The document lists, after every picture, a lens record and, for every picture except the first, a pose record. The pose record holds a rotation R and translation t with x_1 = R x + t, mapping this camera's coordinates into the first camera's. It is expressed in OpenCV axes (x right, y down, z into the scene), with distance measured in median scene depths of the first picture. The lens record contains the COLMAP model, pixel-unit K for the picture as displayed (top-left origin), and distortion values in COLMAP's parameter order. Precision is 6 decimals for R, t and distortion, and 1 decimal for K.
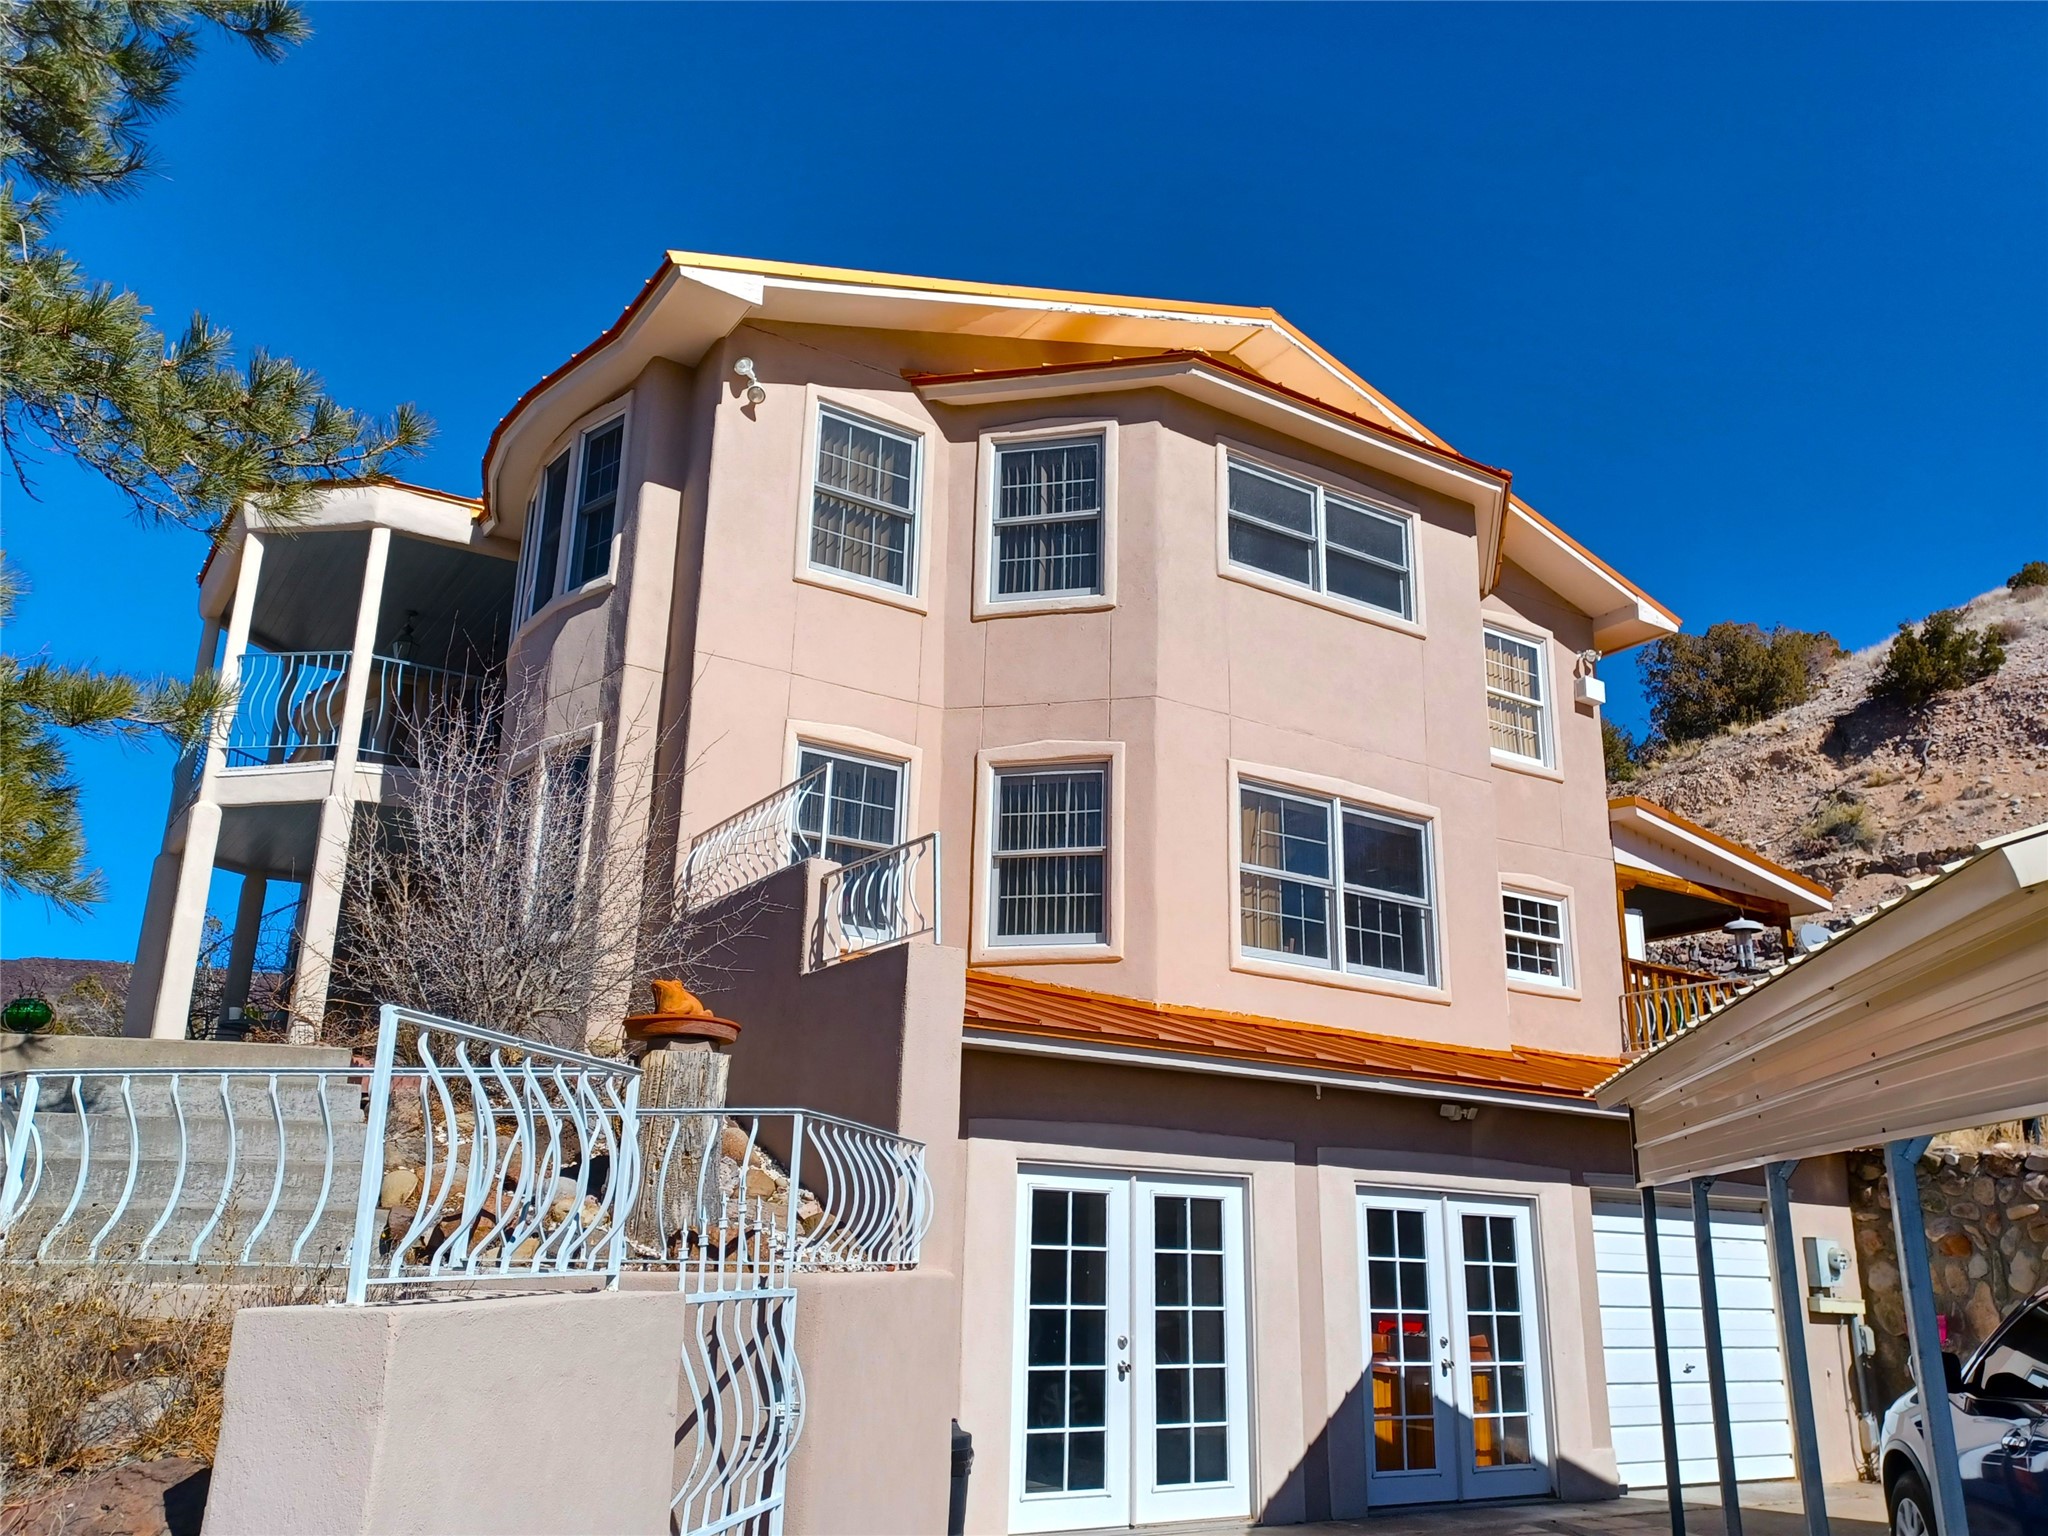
lens RADIAL K [[1572.6, 0, 1024.5], [0, 1572.6, 776.5], [0, 0, 1]] dist [-0.004159, -0.001084]
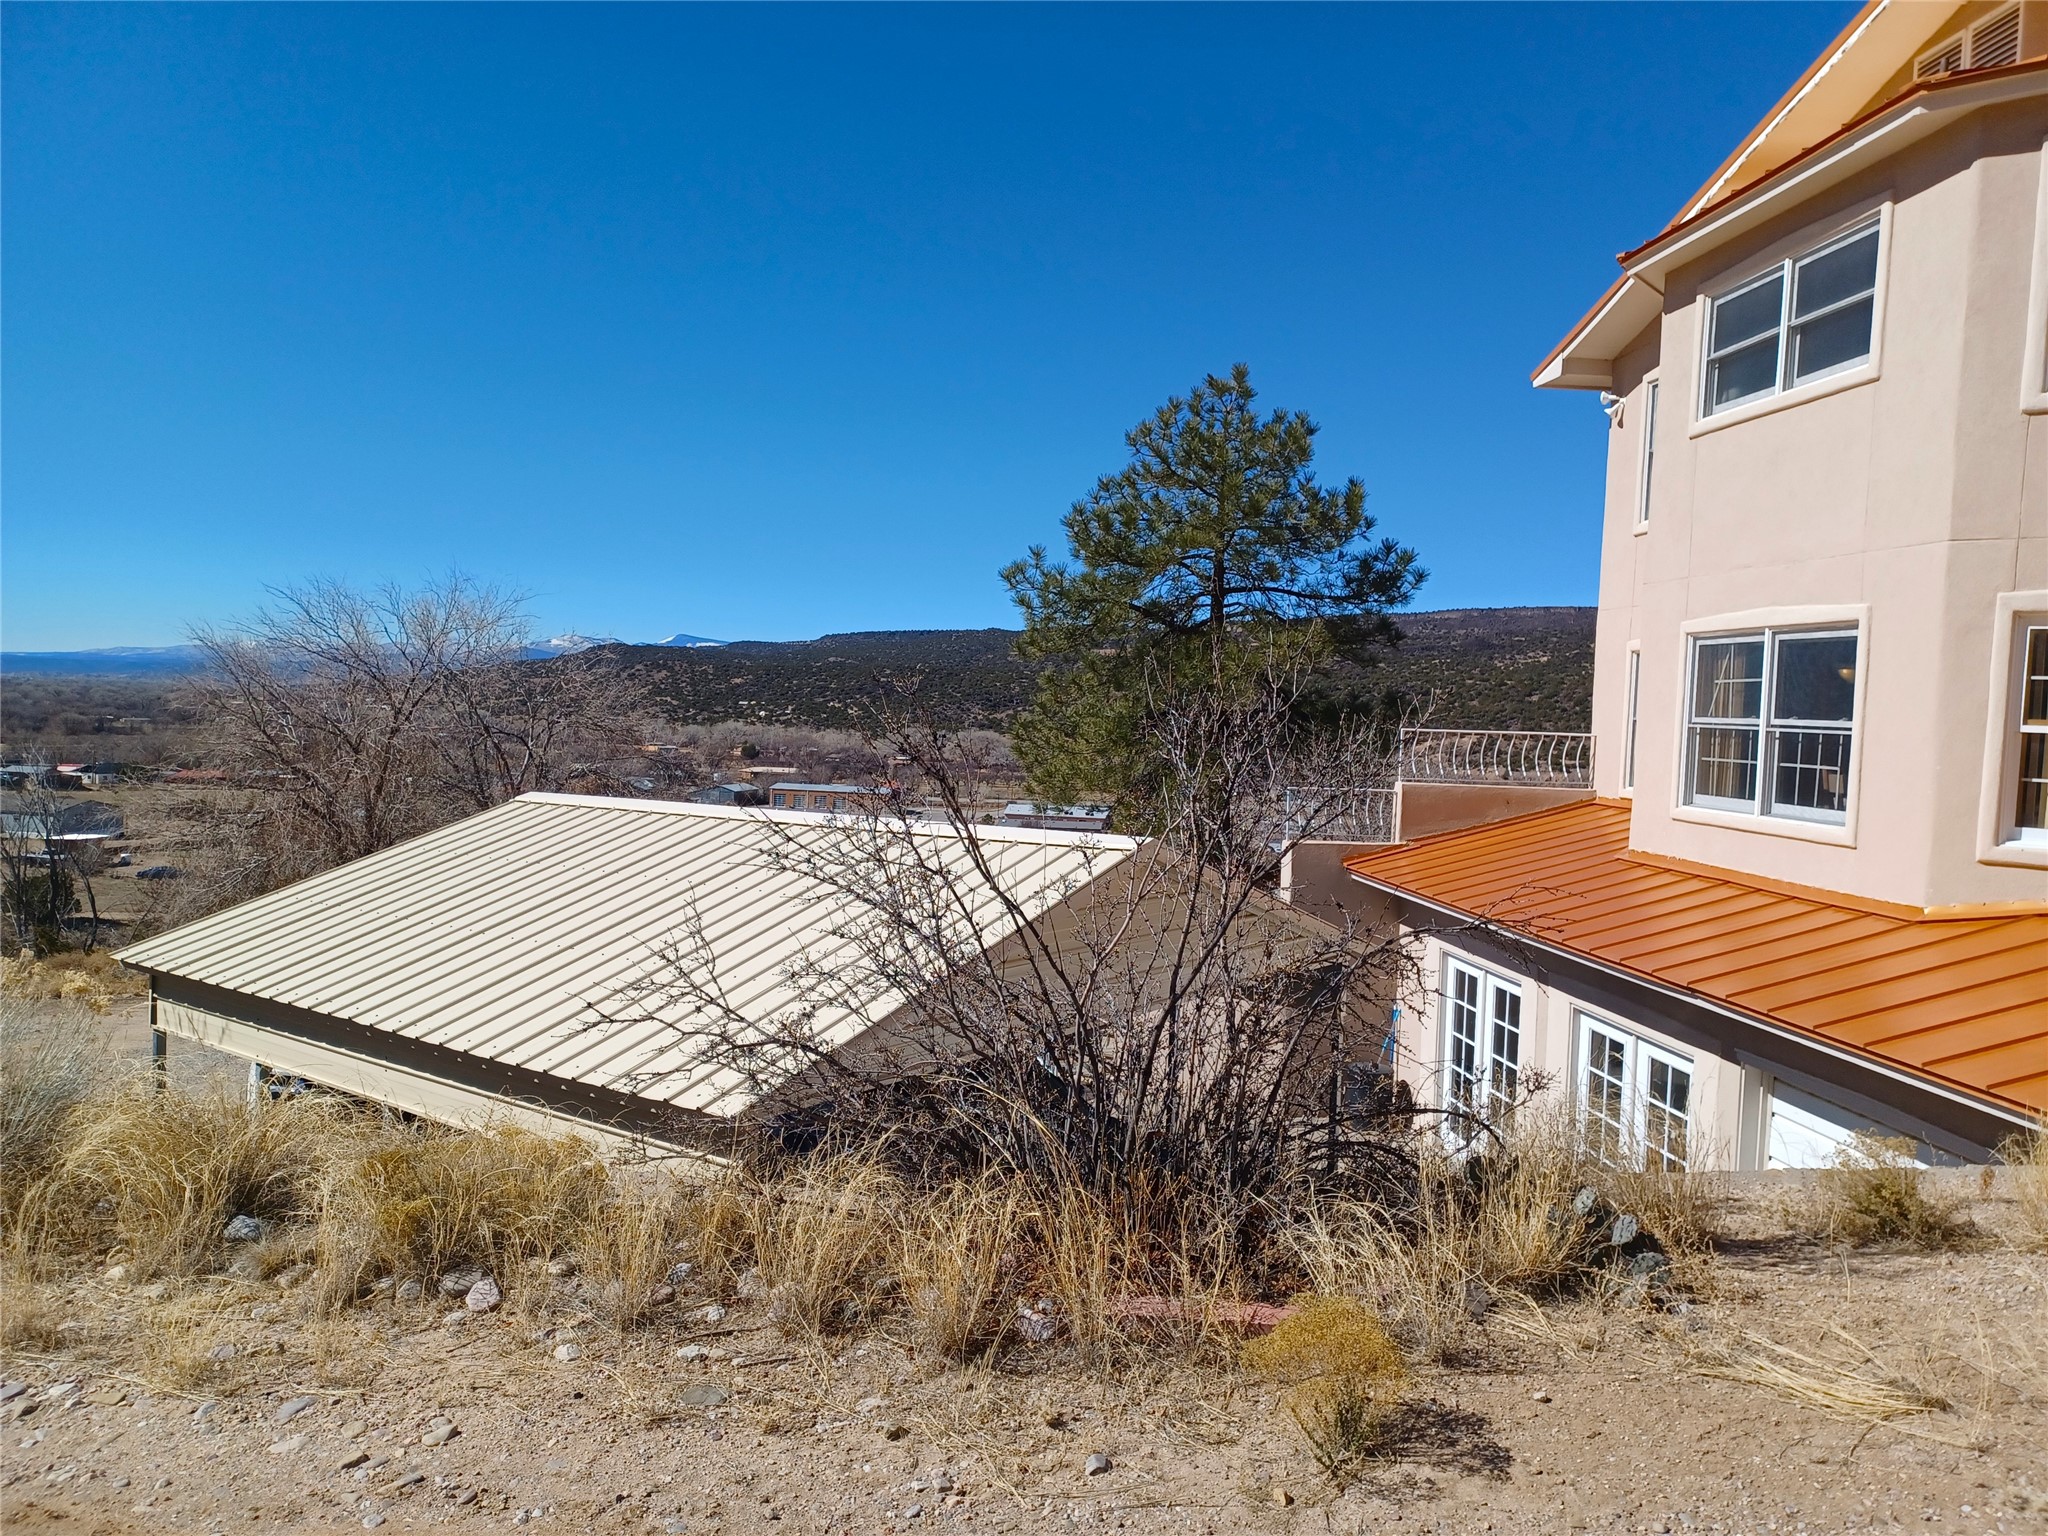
lens RADIAL K [[1538.6, 0, 1031.5], [0, 1538.6, 770.8], [0, 0, 1]] dist [0.052836, -0.022693]
pose [[-0.458855, 0.005455, -0.888495, 1.169631], [0.218886, 0.969856, -0.107087, 0.094535], [0.861128, -0.243616, -0.446217, 0.967003]]
